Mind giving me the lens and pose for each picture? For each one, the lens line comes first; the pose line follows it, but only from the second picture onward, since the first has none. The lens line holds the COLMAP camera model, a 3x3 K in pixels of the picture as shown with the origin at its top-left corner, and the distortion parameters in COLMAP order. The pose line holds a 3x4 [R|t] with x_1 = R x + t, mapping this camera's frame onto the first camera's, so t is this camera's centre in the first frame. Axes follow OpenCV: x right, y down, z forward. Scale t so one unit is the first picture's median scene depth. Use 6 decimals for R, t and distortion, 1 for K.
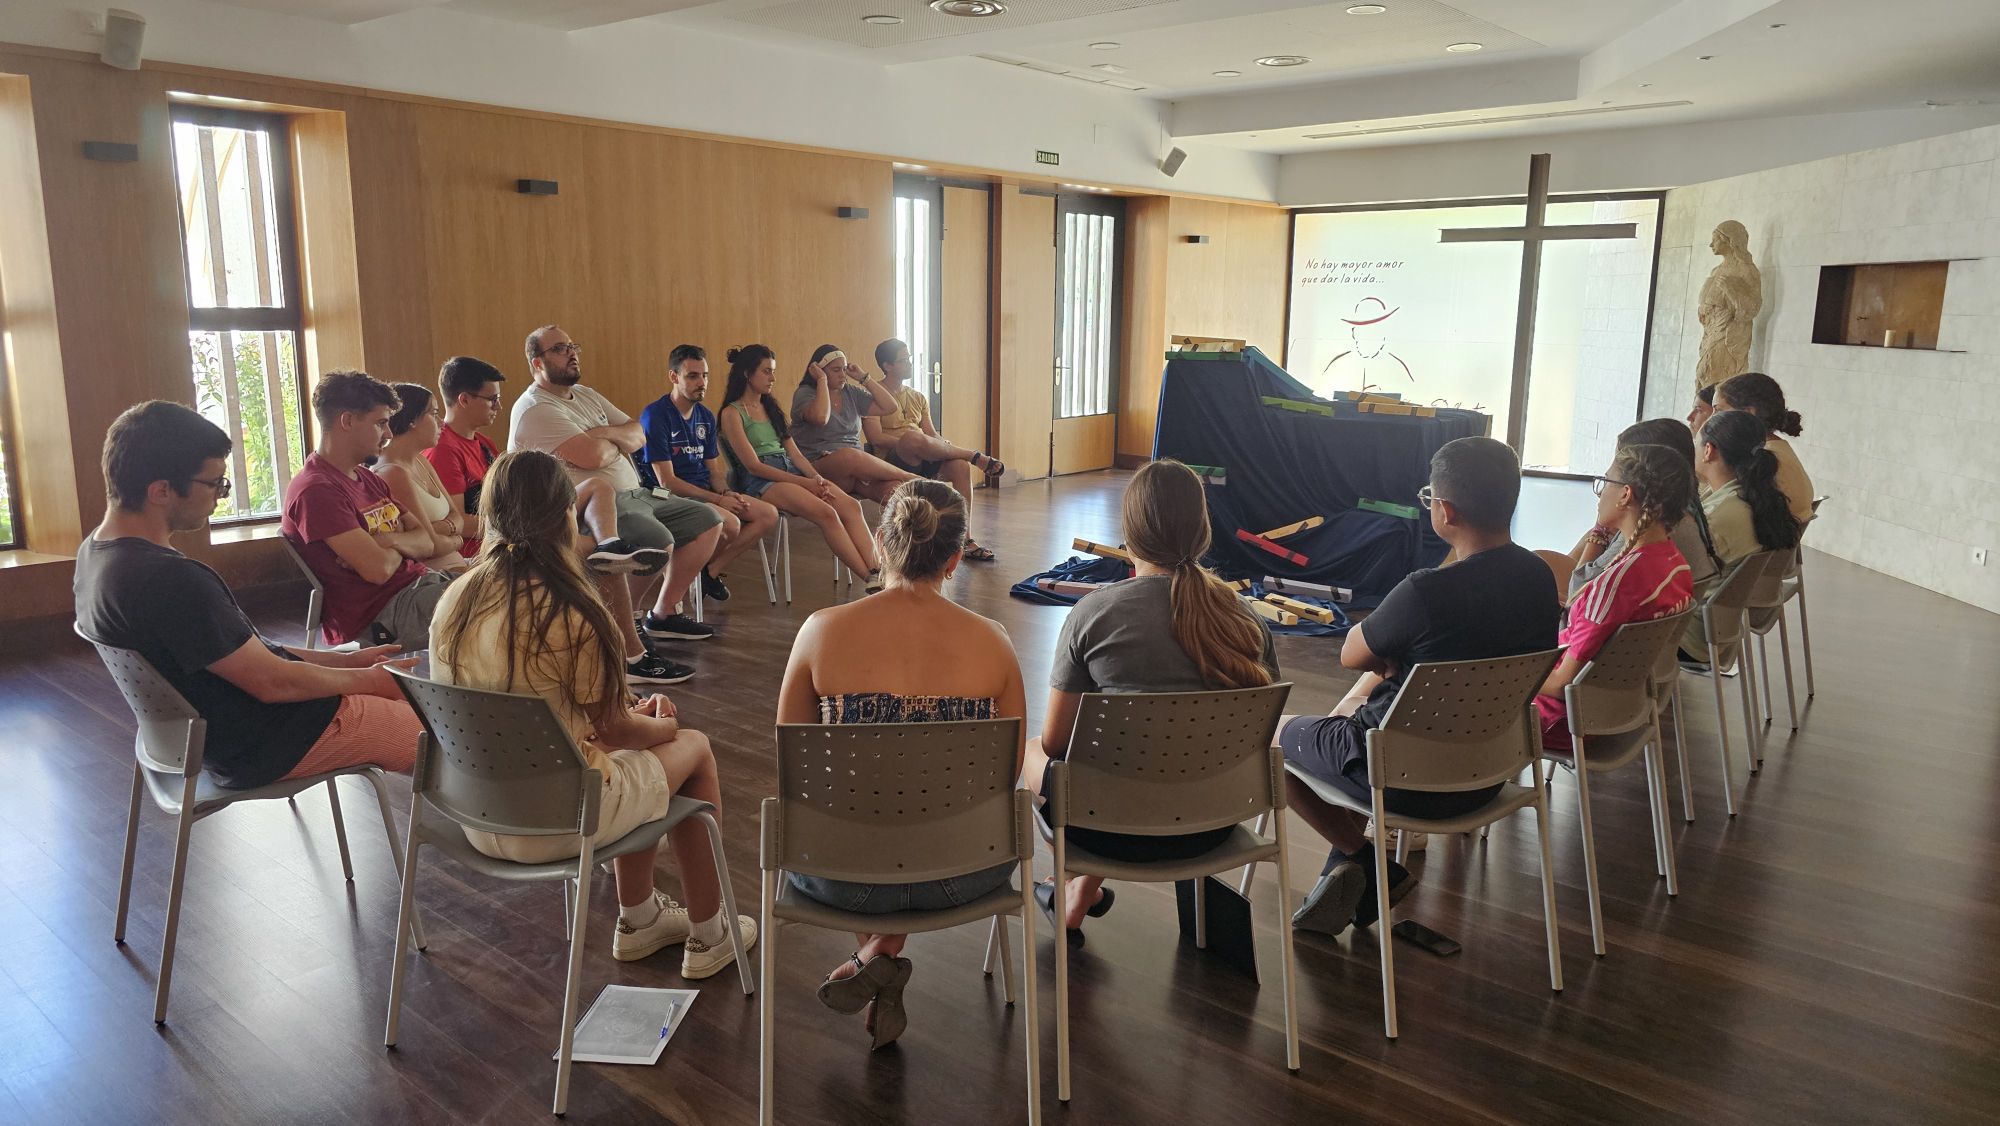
lens RADIAL K [[1317.6, 0, 998.2], [0, 1317.6, 564.2], [0, 0, 1]] dist [0.000488, -0.001425]
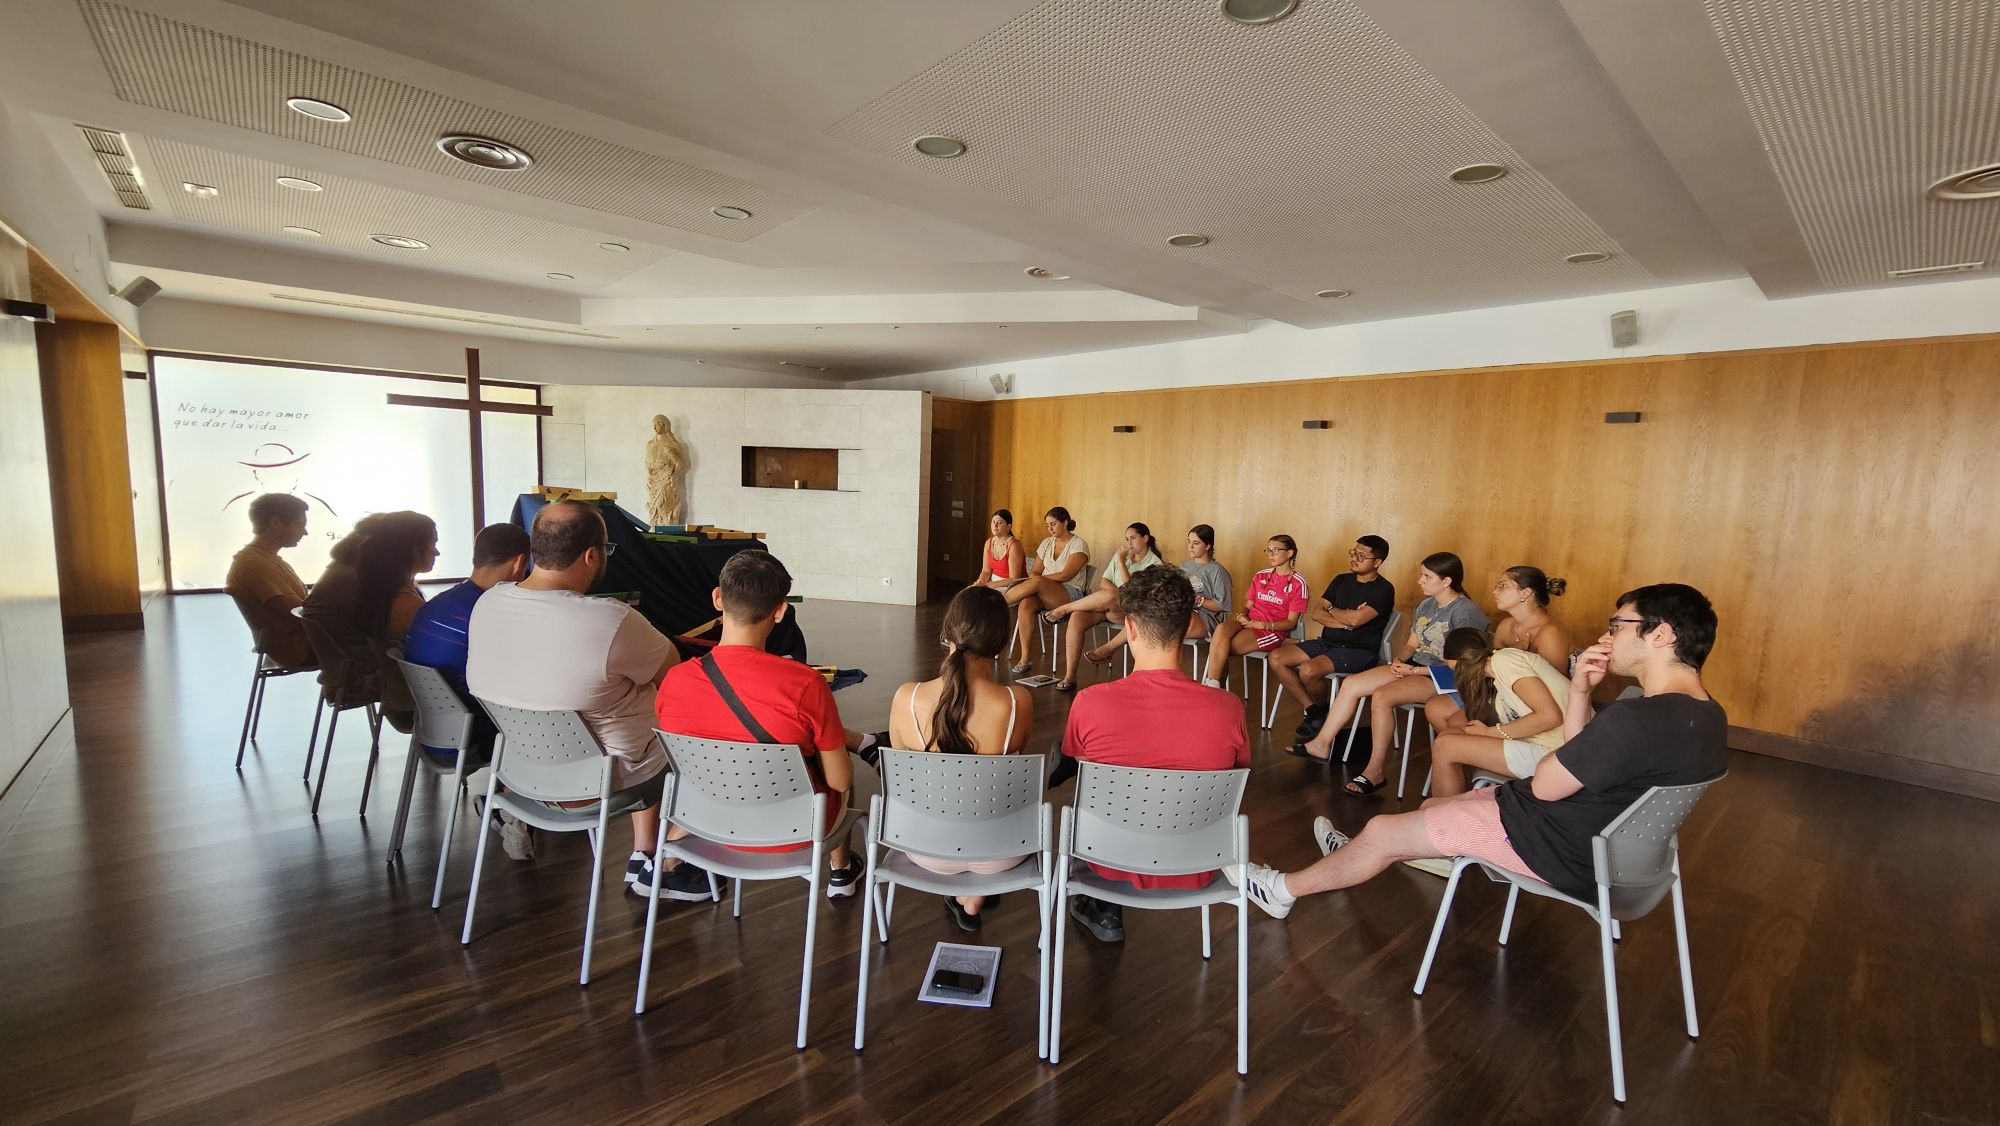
lens RADIAL K [[812.4, 0, 998.7], [0, 812.4, 558.5], [0, 0, 1]] dist [0.002049, 0.000125]
pose [[0.144256, -0.096215, 0.984852, -0.365308], [0.157484, 0.984809, 0.073143, -0.071385], [-0.976928, 0.144547, 0.157217, 0.362865]]
